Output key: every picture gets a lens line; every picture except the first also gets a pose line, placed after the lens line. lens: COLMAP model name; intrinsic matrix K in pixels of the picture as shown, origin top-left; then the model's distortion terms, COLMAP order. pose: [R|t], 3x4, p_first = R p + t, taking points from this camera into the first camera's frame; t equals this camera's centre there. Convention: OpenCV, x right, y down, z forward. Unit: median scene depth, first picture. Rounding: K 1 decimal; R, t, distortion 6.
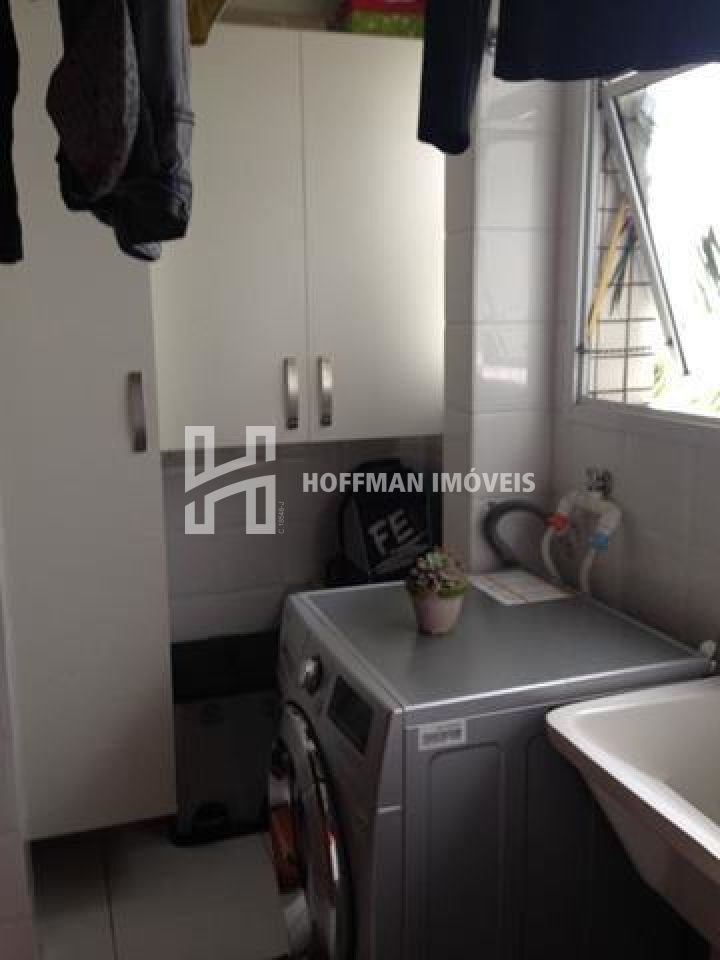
lens RADIAL K [[888.3, 0, 360.3], [0, 888.3, 484.3], [0, 0, 1]] dist [0.113626, -0.193467]
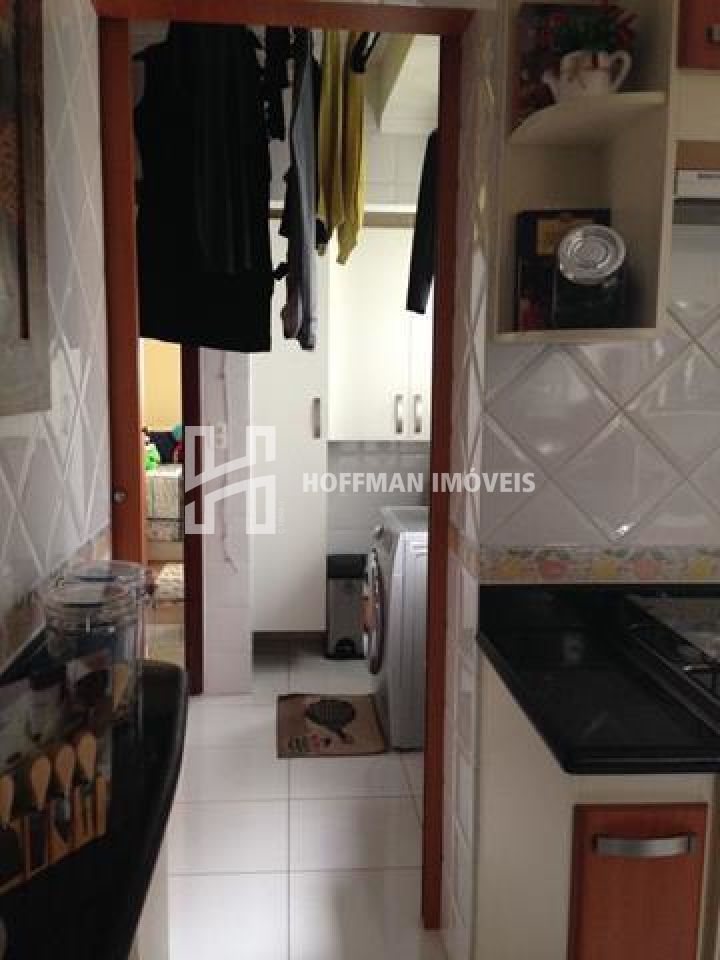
lens RADIAL K [[888.3, 0, 360.3], [0, 888.3, 484.3], [0, 0, 1]] dist [0.113626, -0.193467]
pose [[0.969865, 0.052491, -0.237920, 0.424769], [-0.066794, 0.996387, -0.052453, 0.214423], [0.234307, 0.066764, 0.969867, -1.173142]]
